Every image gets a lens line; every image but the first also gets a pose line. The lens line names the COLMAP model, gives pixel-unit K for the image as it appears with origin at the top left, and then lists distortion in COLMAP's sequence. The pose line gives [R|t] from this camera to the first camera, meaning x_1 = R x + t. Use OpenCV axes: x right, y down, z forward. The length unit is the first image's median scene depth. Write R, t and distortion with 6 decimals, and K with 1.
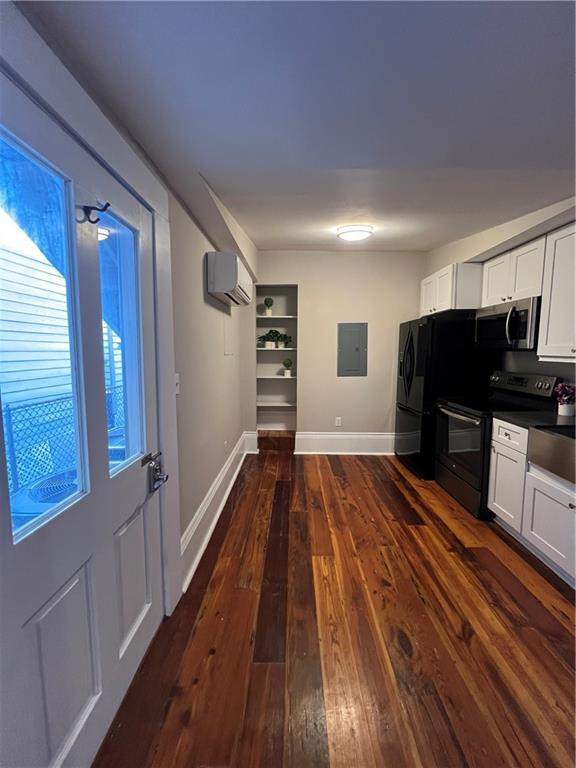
lens RADIAL K [[306.2, 0, 289.5], [0, 306.2, 381.8], [0, 0, 1]] dist [-0.001772, 0.001105]
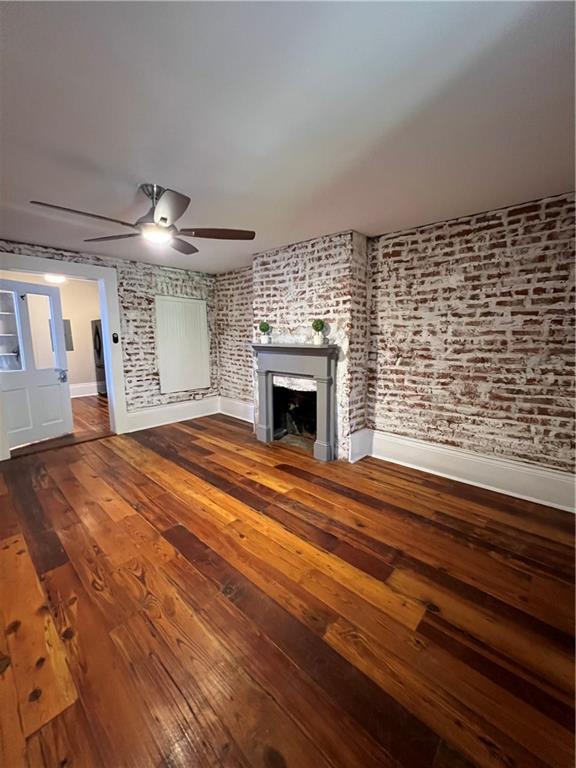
lens RADIAL K [[307.4, 0, 288.7], [0, 307.4, 382.1], [0, 0, 1]] dist [-0.001659, 0.001267]
pose [[0.668647, -0.113093, 0.734929, -0.370481], [0.086920, 0.993478, 0.073798, 0.216976], [-0.738482, 0.014535, 0.674116, -1.724097]]
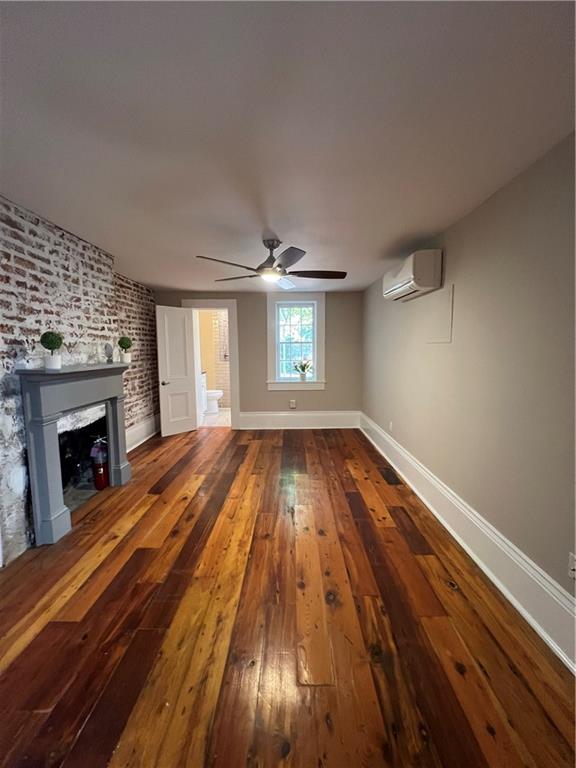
lens RADIAL K [[306.2, 0, 288.2], [0, 306.2, 381.4], [0, 0, 1]] dist [-0.001772, 0.001105]
pose [[-0.999988, 0.003870, -0.003000, -0.001694], [0.003112, 0.975325, 0.220751, -0.028397], [0.003781, 0.220739, -0.975326, 0.262308]]
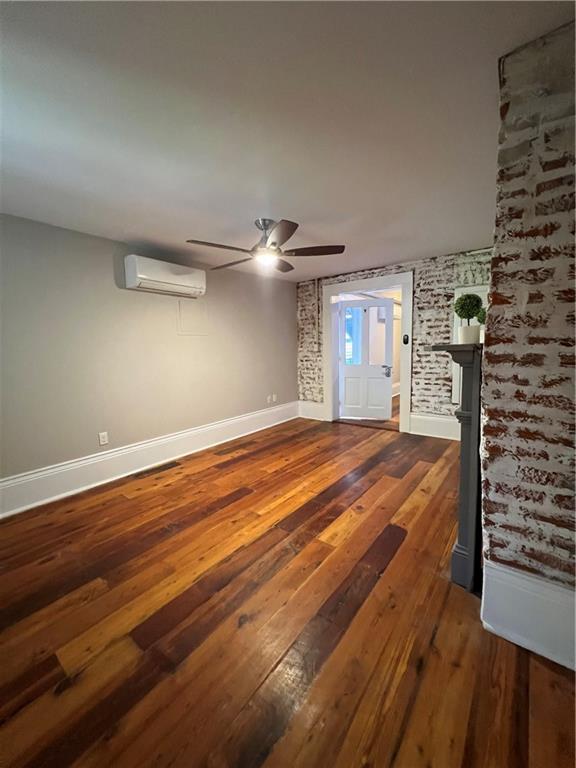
lens RADIAL K [[307.4, 0, 288.6], [0, 307.4, 381.2], [0, 0, 1]] dist [-0.001659, 0.001267]
pose [[0.794885, 0.048301, -0.604835, 0.778569], [-0.042638, 0.998809, 0.023728, 0.243156], [0.605261, 0.006928, 0.795997, -1.686284]]
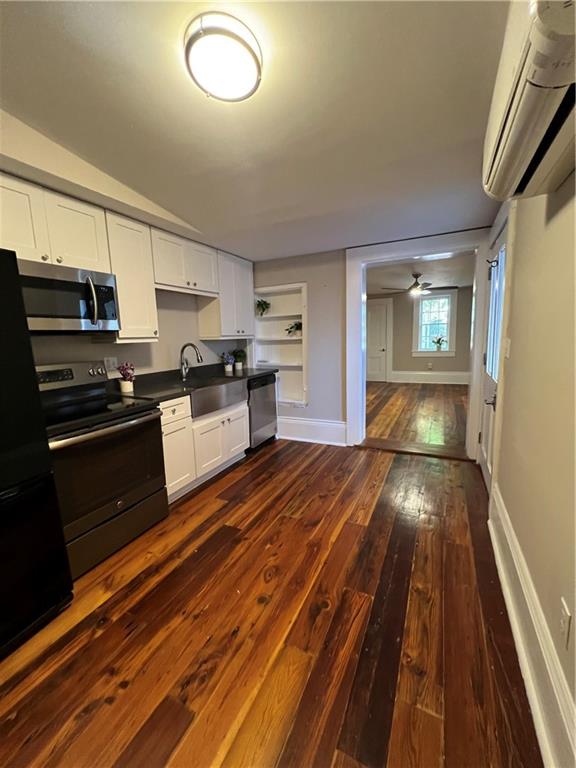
lens RADIAL K [[306.2, 0, 288.3], [0, 306.2, 383.4], [0, 0, 1]] dist [-0.001772, 0.001105]
pose [[-0.900491, -0.037549, 0.433250, -0.097130], [0.080855, 0.964438, 0.251640, -0.142670], [-0.427291, 0.261630, -0.865432, 1.597262]]
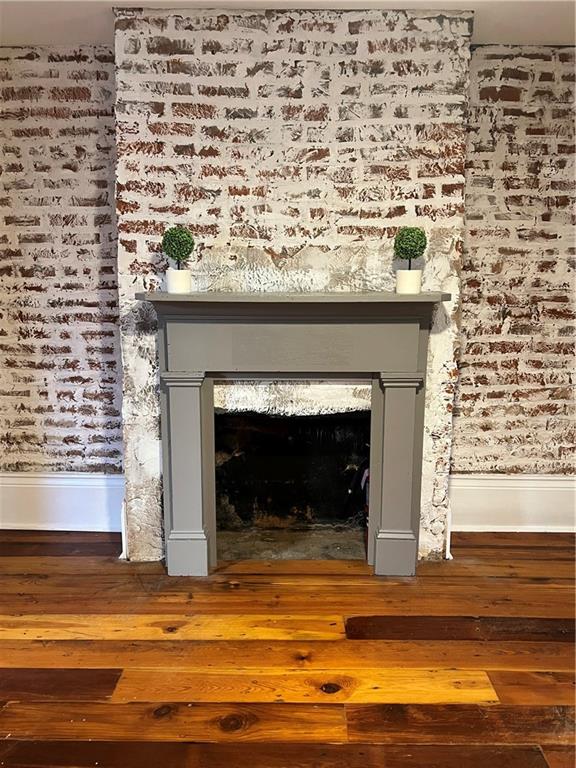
lens RADIAL K [[587.7, 0, 284.9], [0, 587.7, 384.4], [0, 0, 1]] dist [0.031527, -0.014521]
pose [[0.001616, -0.182055, 0.983287, -0.309485], [0.111824, 0.977154, 0.180736, 0.117220], [-0.993727, 0.109663, 0.021937, -0.771963]]
